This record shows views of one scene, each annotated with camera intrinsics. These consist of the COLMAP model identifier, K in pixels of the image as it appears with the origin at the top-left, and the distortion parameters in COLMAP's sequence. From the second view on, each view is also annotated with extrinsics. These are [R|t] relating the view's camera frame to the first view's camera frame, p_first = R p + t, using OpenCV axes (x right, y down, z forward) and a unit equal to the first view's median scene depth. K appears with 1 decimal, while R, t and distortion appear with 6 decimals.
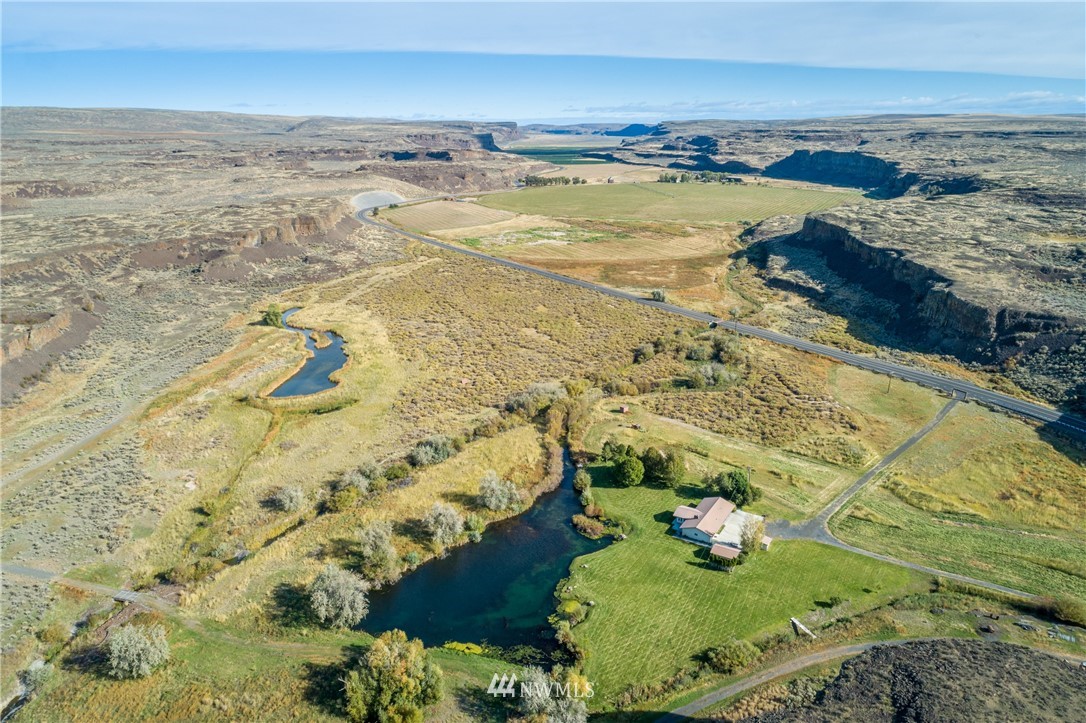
lens RADIAL K [[746.5, 0, 542.9], [0, 746.5, 358.9], [0, 0, 1]] dist [-0.009660, 0.012472]
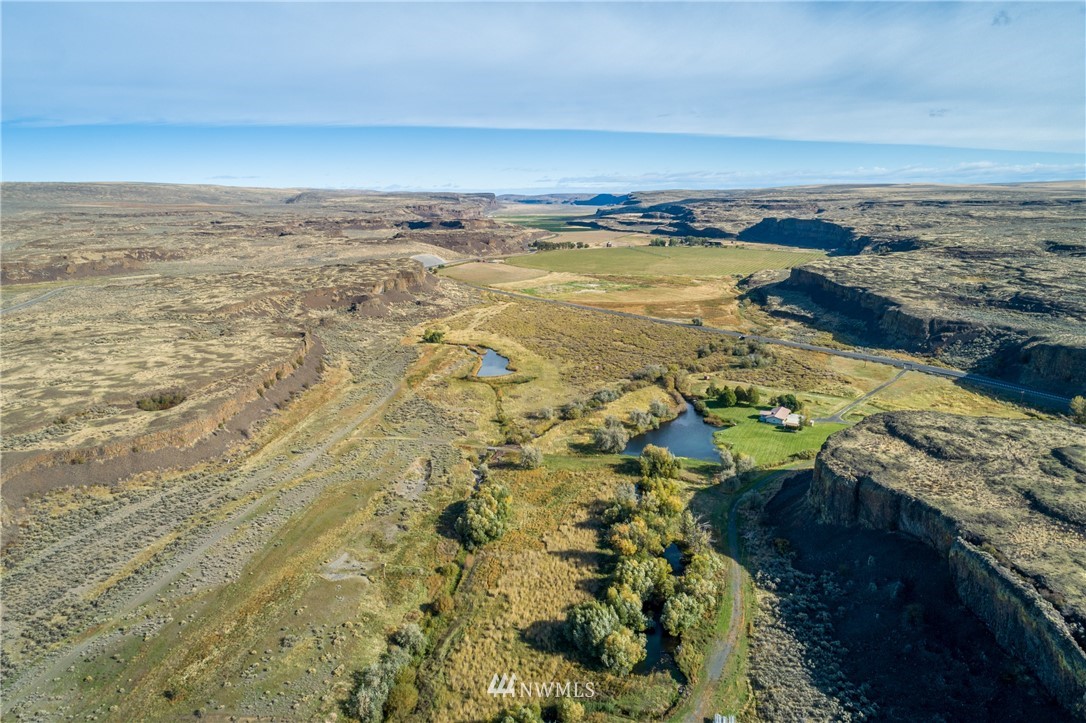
lens RADIAL K [[746.5, 0, 542.8], [0, 746.5, 364.2], [0, 0, 1]] dist [-0.009660, 0.012472]
pose [[0.998715, -0.015273, 0.048321, -0.120824], [0.019080, 0.996665, -0.079337, 0.059397], [-0.046948, 0.080157, 0.995676, -0.222959]]
